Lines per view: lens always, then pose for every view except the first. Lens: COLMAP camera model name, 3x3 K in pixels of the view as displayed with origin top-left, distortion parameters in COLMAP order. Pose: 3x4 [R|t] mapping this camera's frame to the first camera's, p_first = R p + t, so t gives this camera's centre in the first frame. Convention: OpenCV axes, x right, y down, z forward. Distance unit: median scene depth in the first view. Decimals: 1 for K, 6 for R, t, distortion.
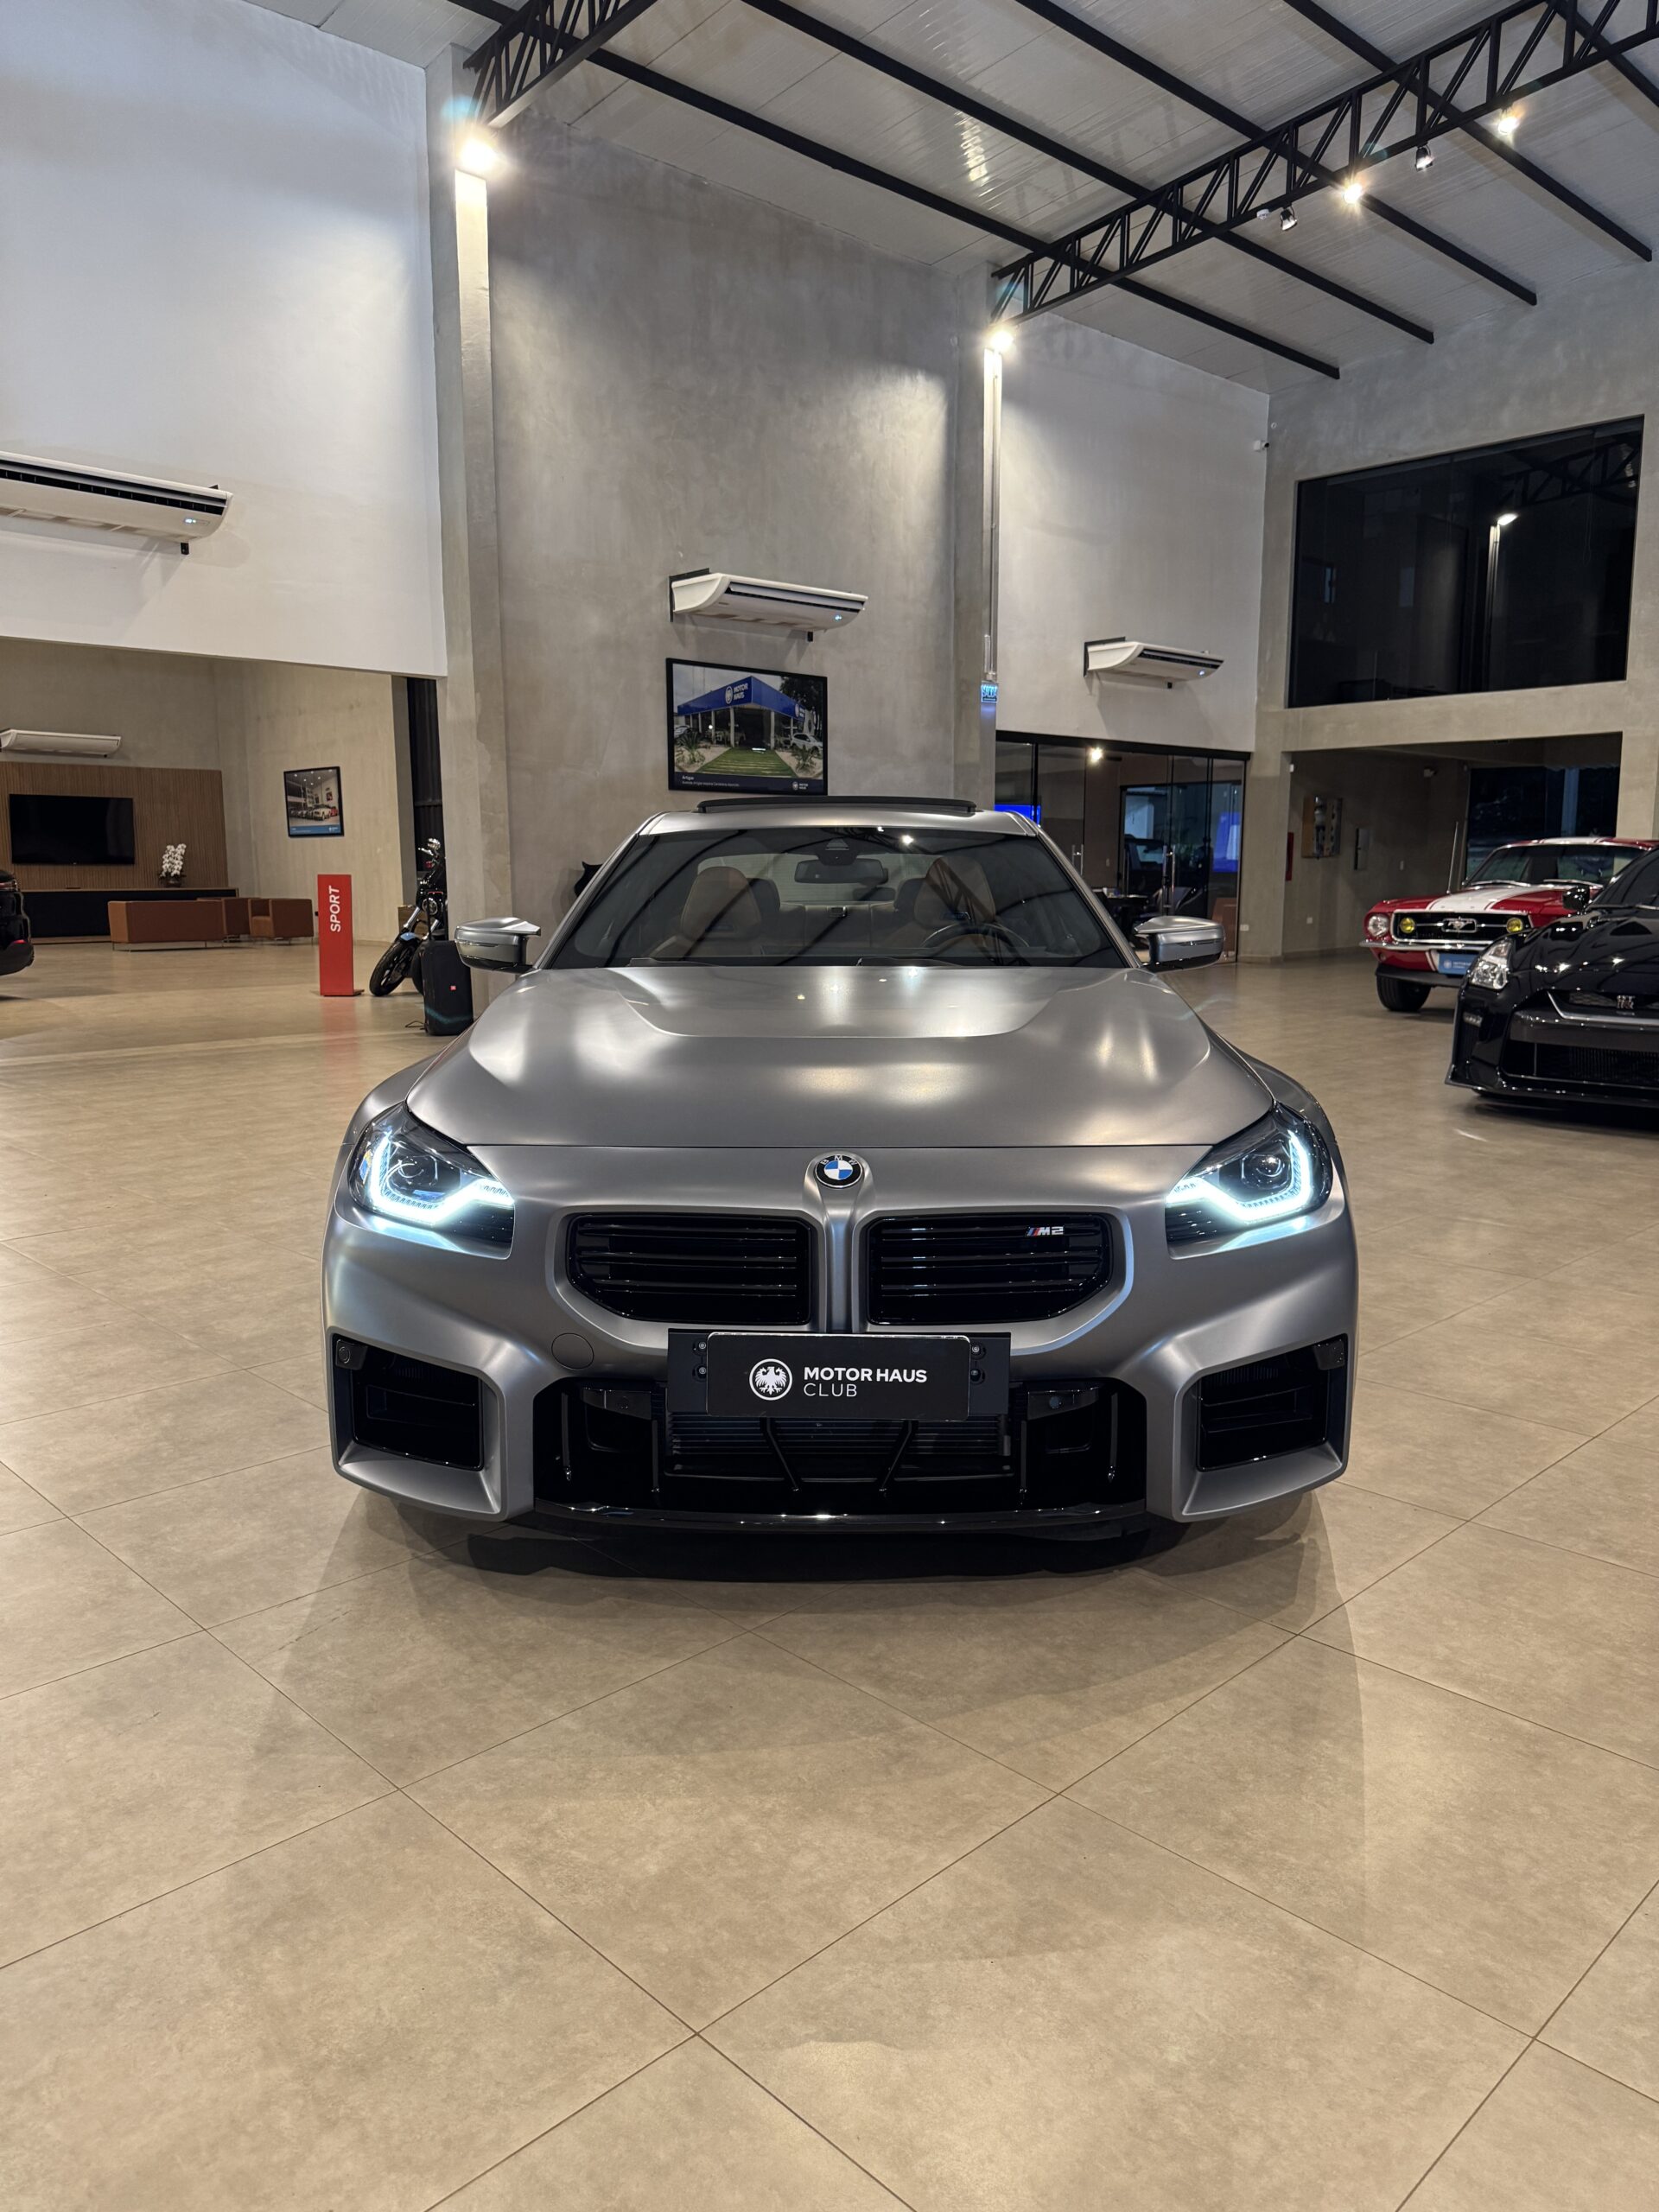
lens RADIAL K [[1564.3, 0, 823.2], [0, 1564.3, 1152.9], [0, 0, 1]] dist [0.006680, -0.039799]
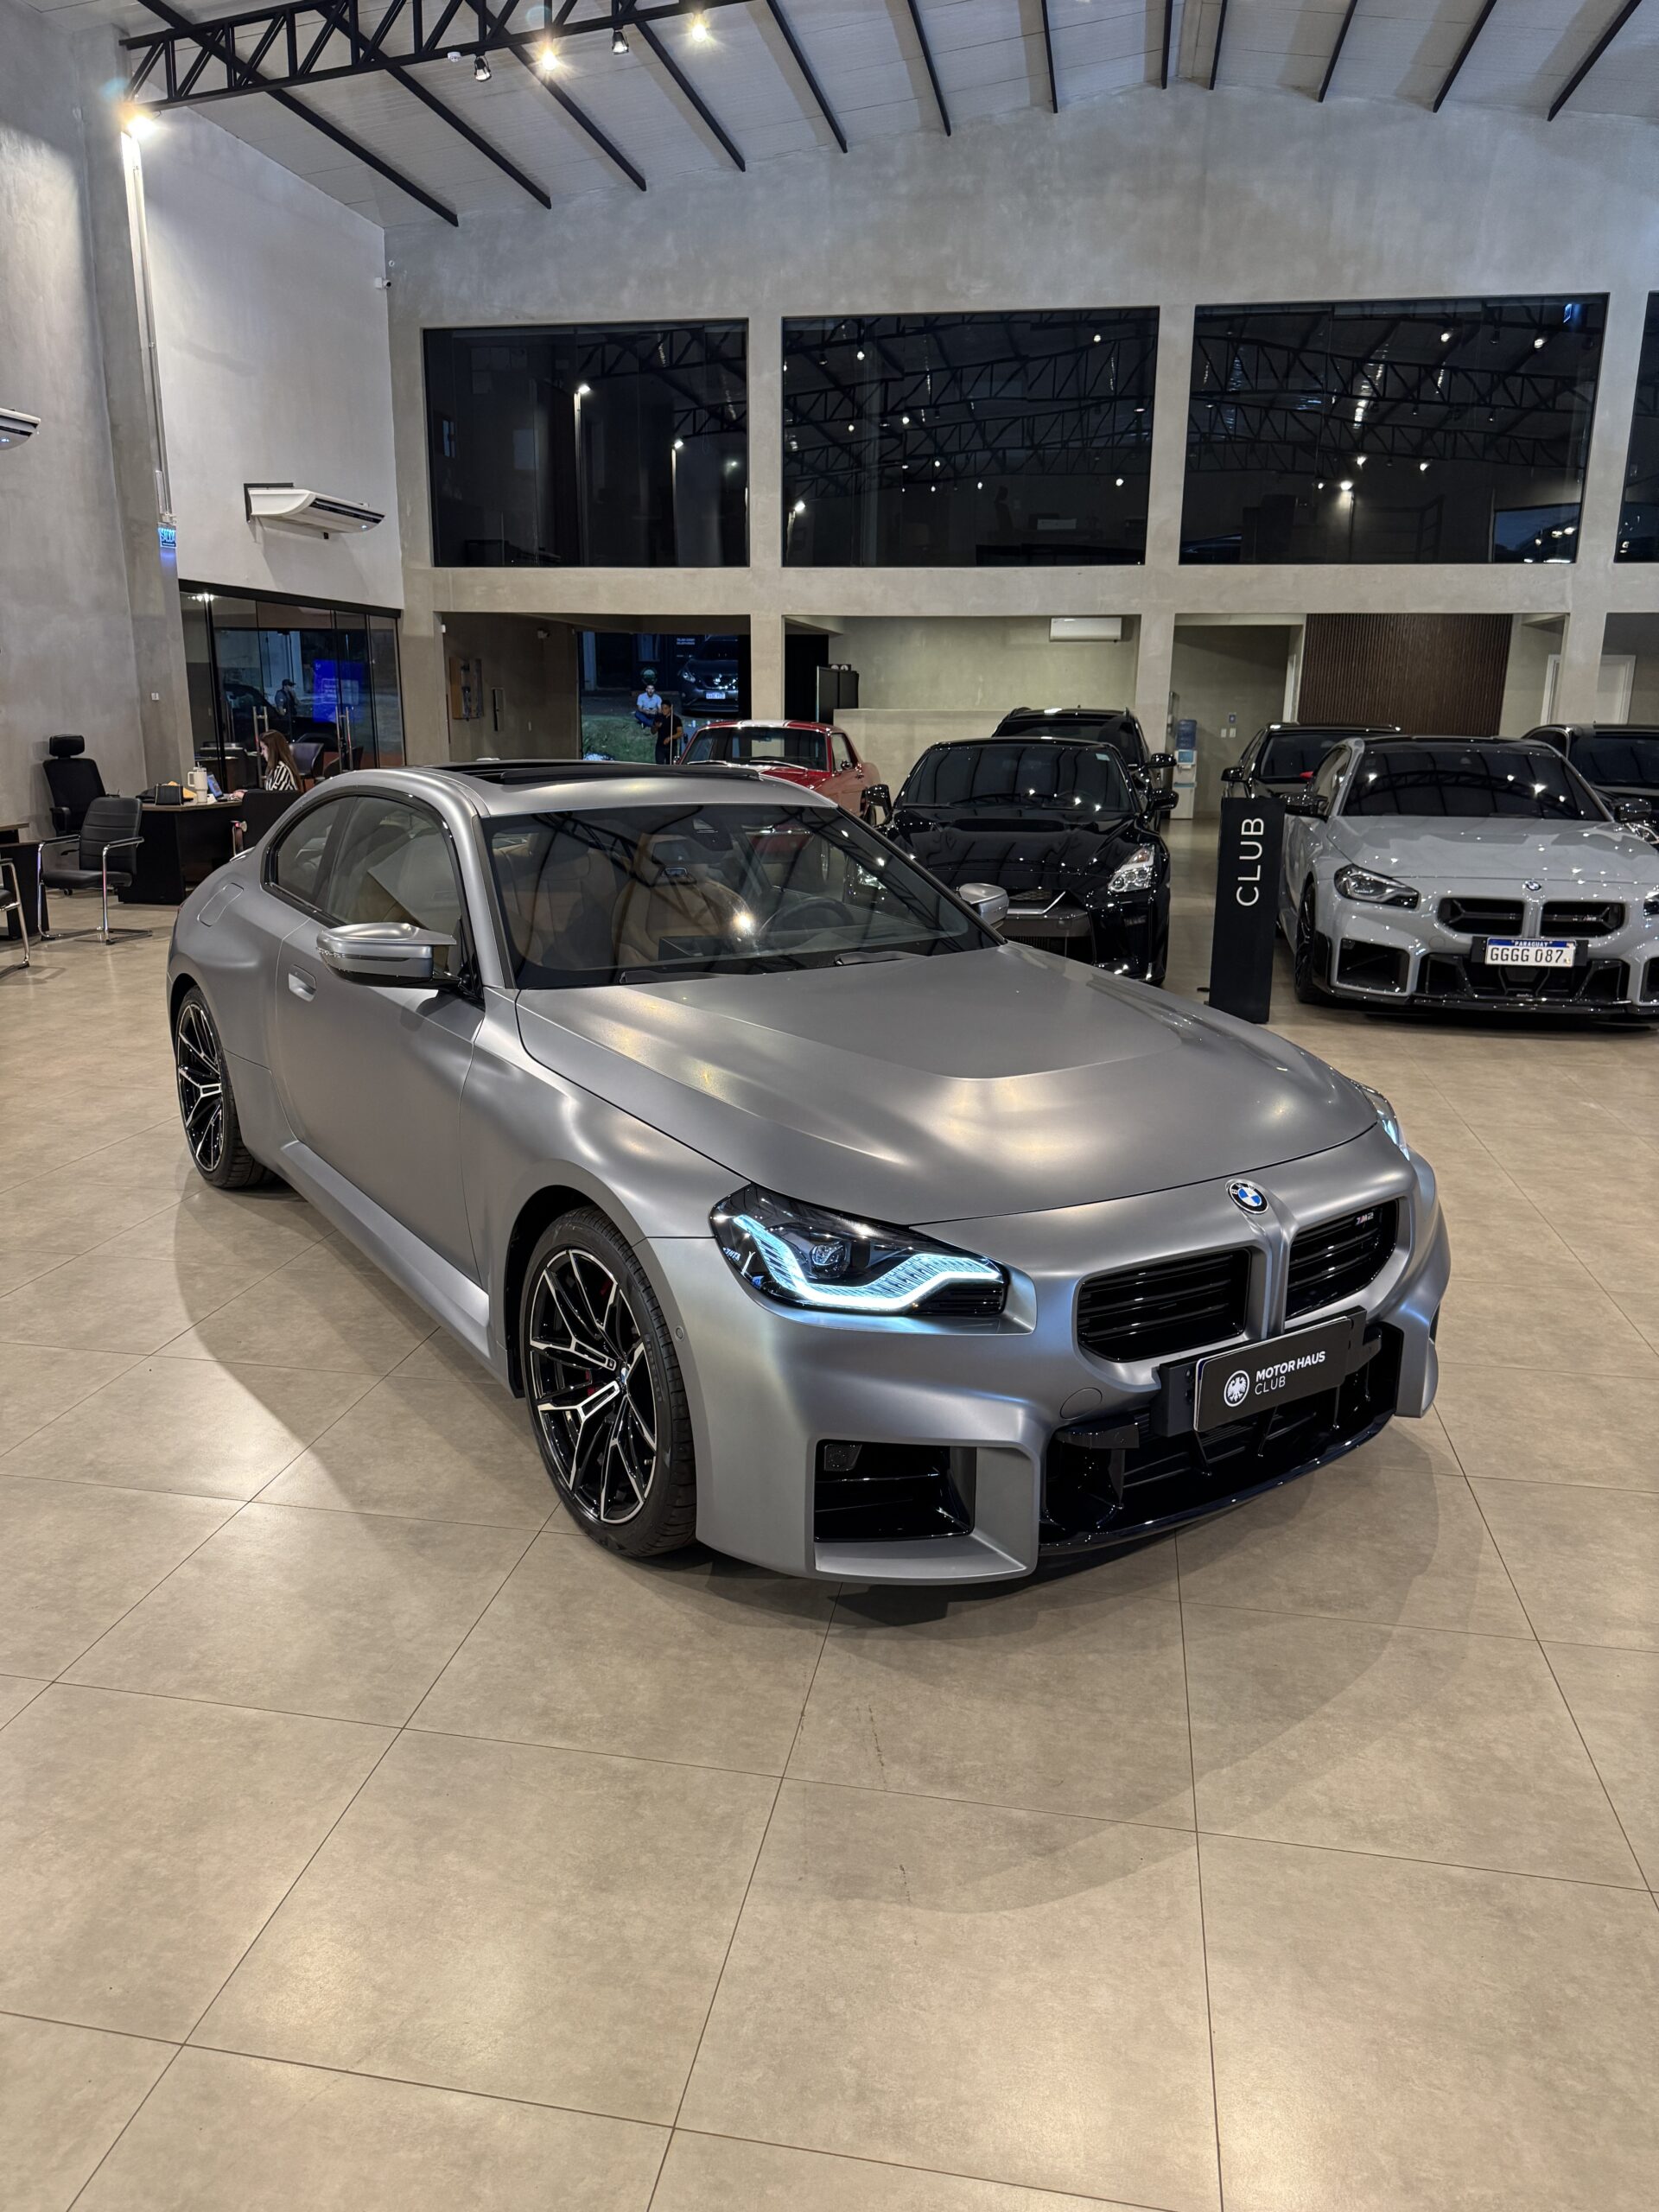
lens RADIAL K [[1538.1, 0, 825.0], [0, 1538.1, 1173.8], [0, 0, 1]] dist [0.001081, -0.035722]
pose [[0.809072, -0.151426, 0.567867, -0.154521], [0.081845, 0.985852, 0.146276, -0.034465], [-0.581983, -0.071871, 0.810019, 0.046876]]
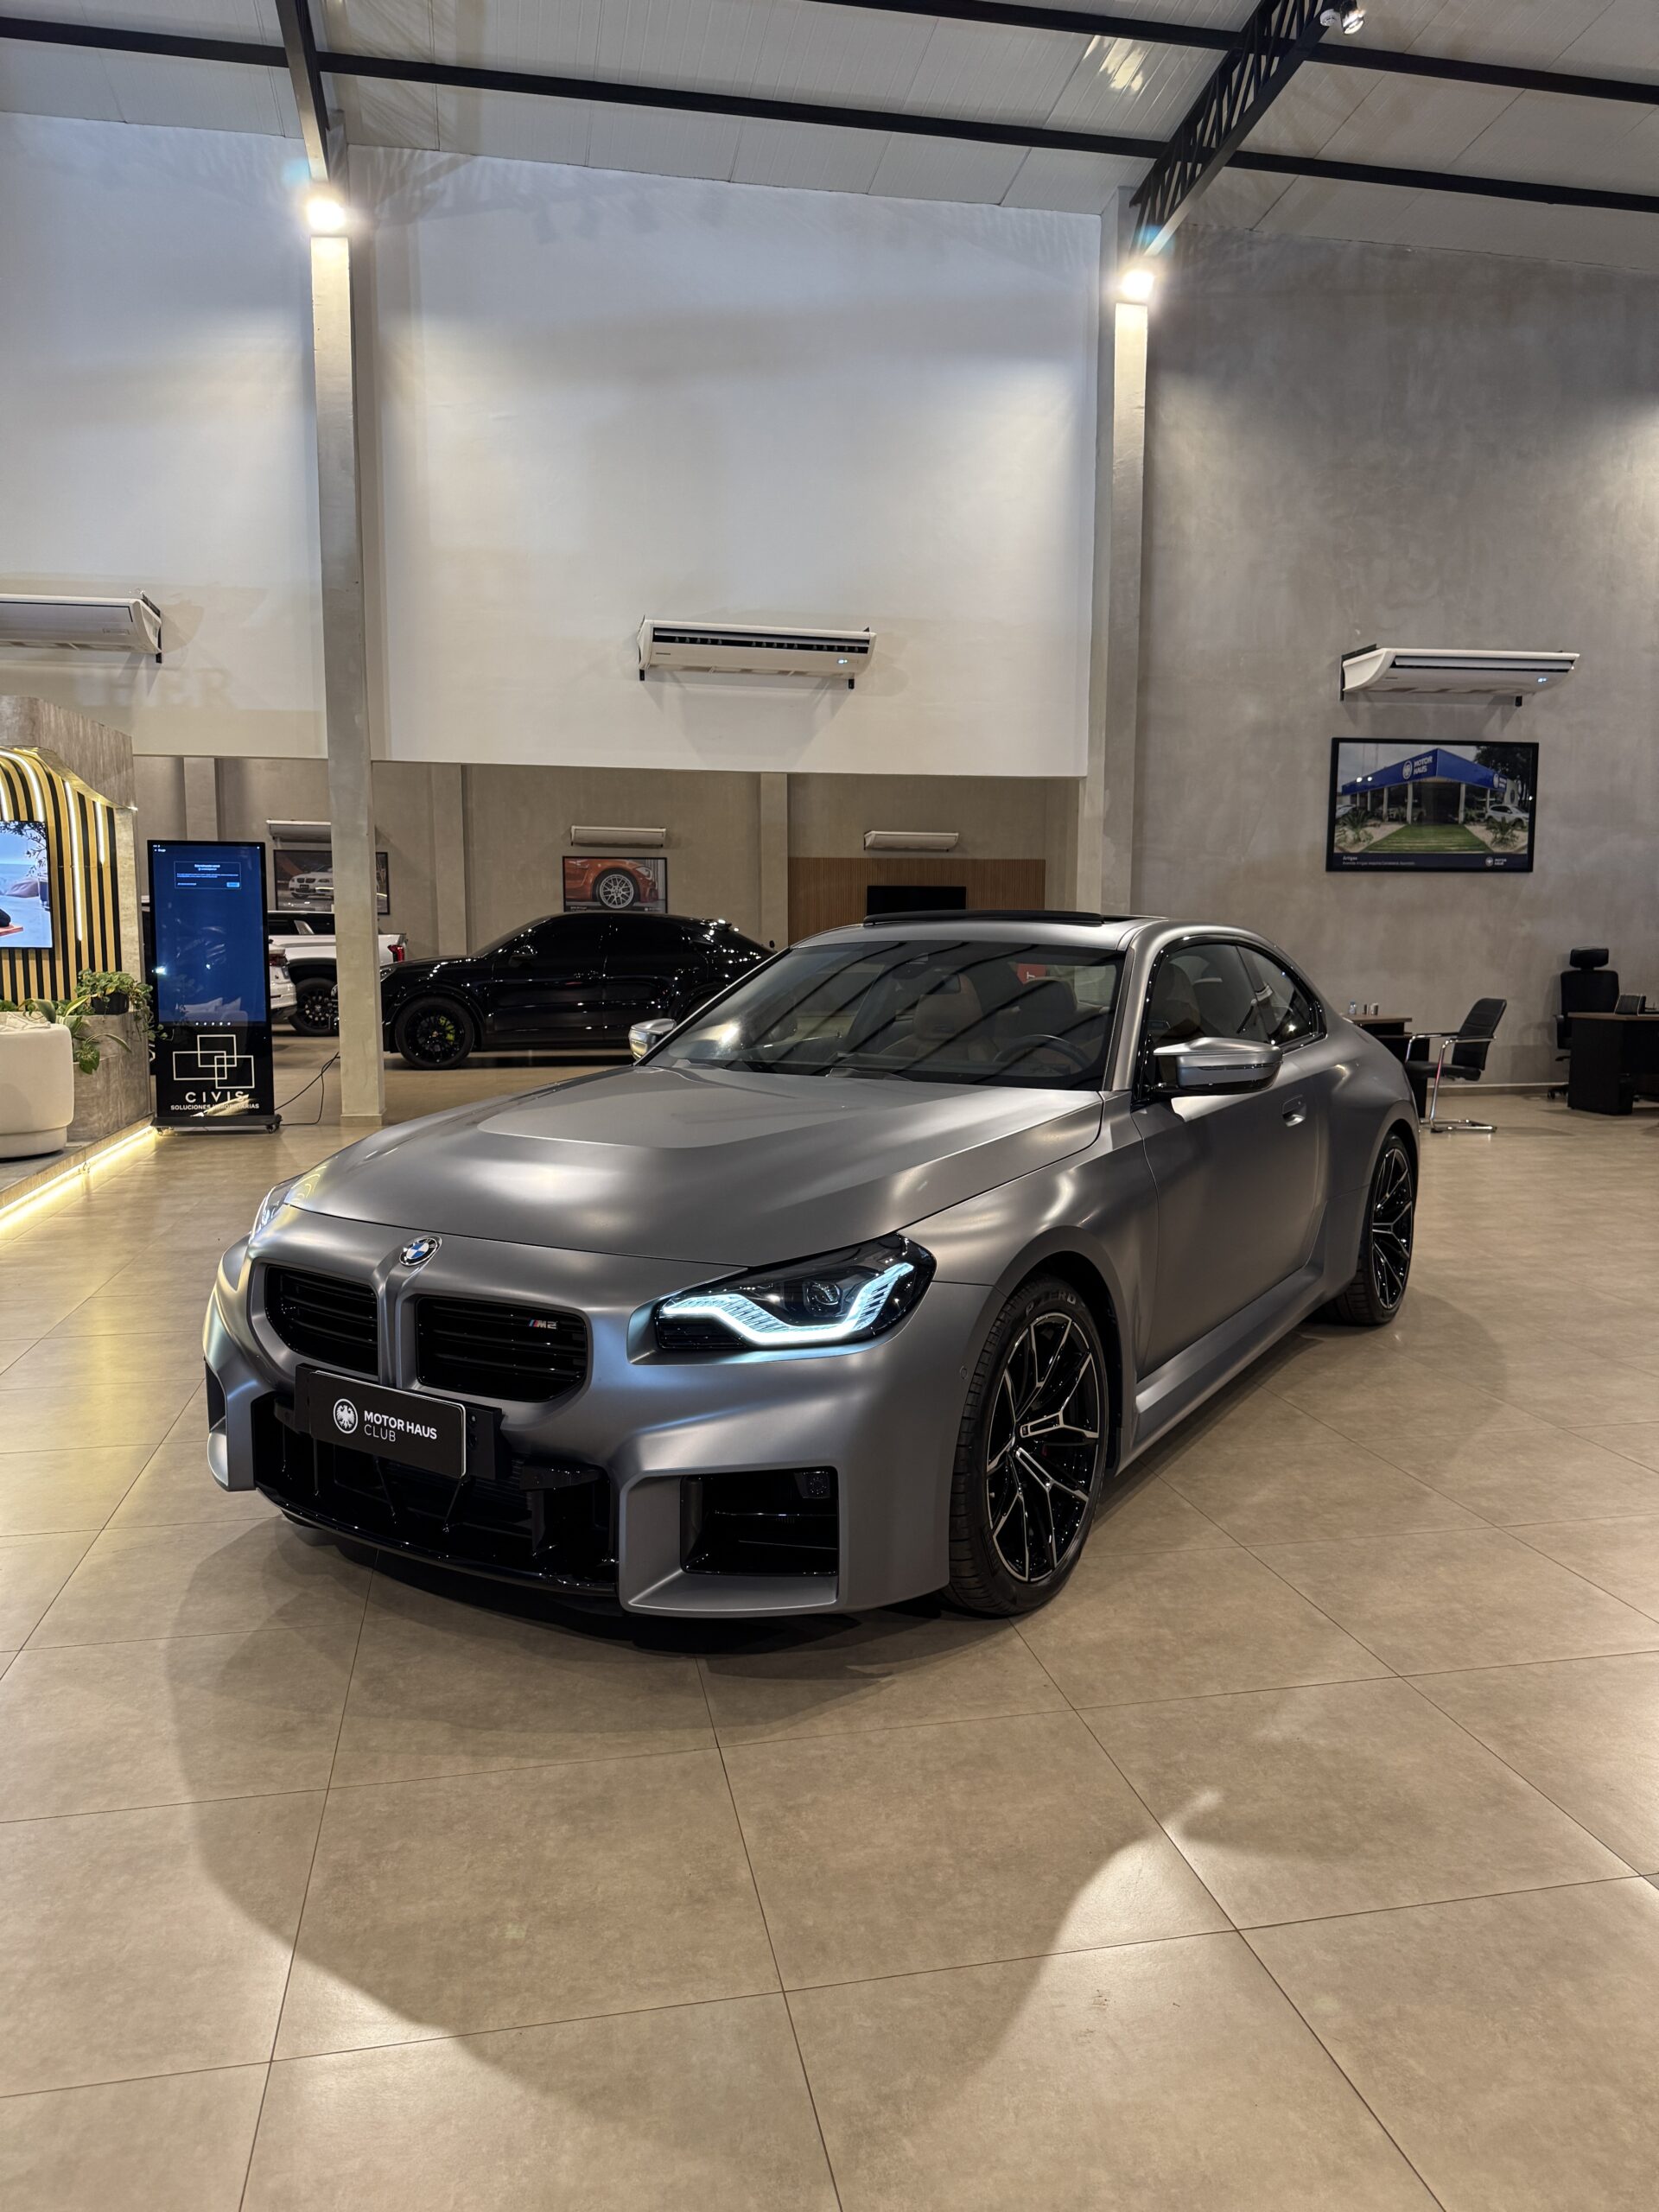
lens RADIAL K [[1538.1, 0, 825.0], [0, 1538.1, 1173.8], [0, 0, 1]] dist [0.001081, -0.035722]
pose [[0.840504, 0.072006, -0.536999, 0.157619], [-0.087449, 0.996164, -0.003300, -0.012648], [0.534701, 0.049734, 0.843576, 0.029592]]
